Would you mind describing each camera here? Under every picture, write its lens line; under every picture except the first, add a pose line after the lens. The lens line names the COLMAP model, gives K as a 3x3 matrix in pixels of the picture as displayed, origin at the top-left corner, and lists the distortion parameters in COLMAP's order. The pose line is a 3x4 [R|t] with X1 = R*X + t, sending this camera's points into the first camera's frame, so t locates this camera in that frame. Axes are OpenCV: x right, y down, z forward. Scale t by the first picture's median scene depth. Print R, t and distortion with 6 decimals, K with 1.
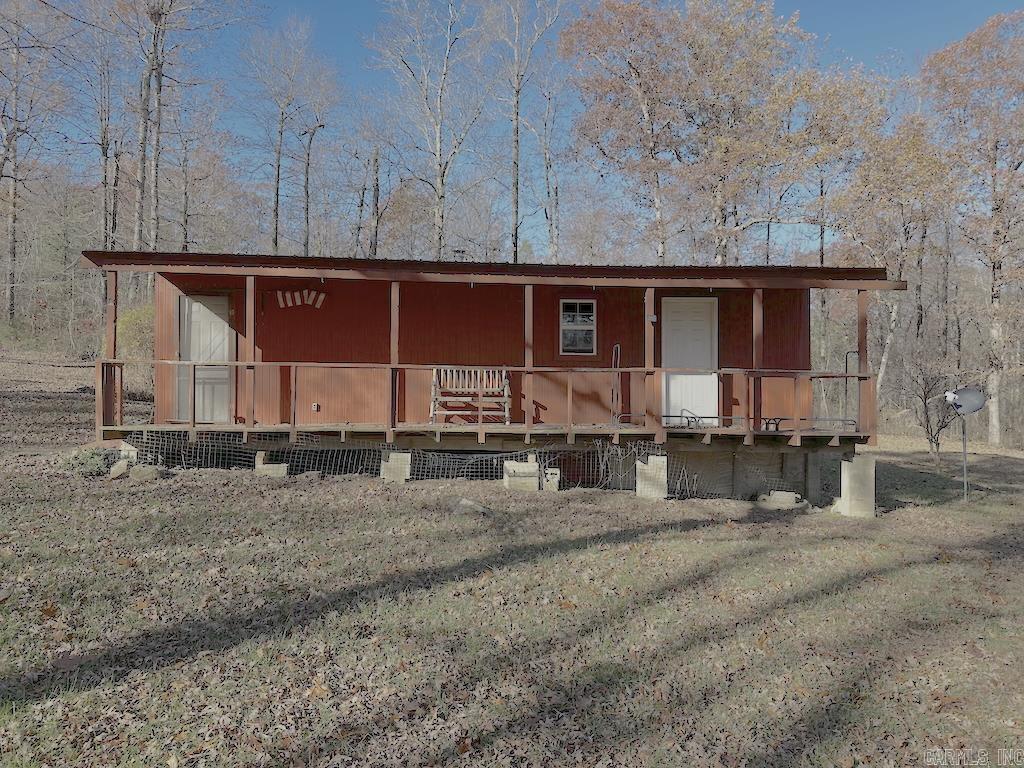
lens RADIAL K [[699.5, 0, 510.7], [0, 699.5, 383.2], [0, 0, 1]] dist [0.044530, 0.000179]
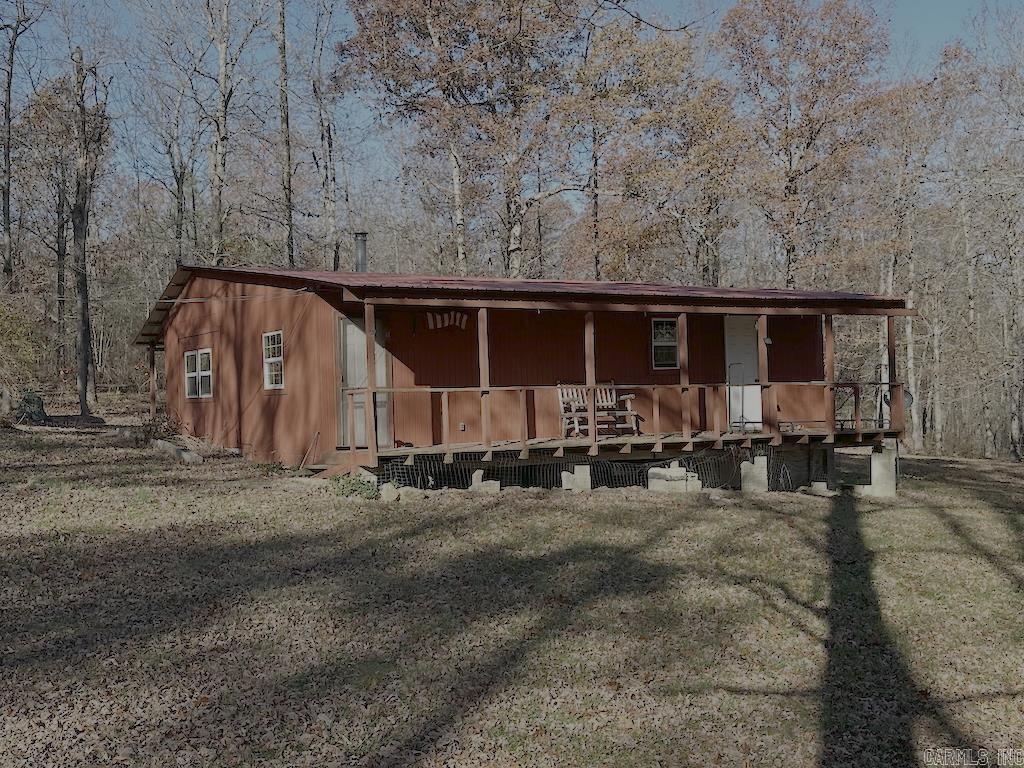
lens RADIAL K [[1116.7, 0, 513.0], [0, 1116.7, 384.1], [0, 0, 1]] dist [0.063499, 0.000000]
pose [[0.901184, -0.025539, 0.432683, -0.924770], [0.023711, 0.999673, 0.009622, -0.043212], [-0.432787, 0.001589, 0.901495, -0.490732]]
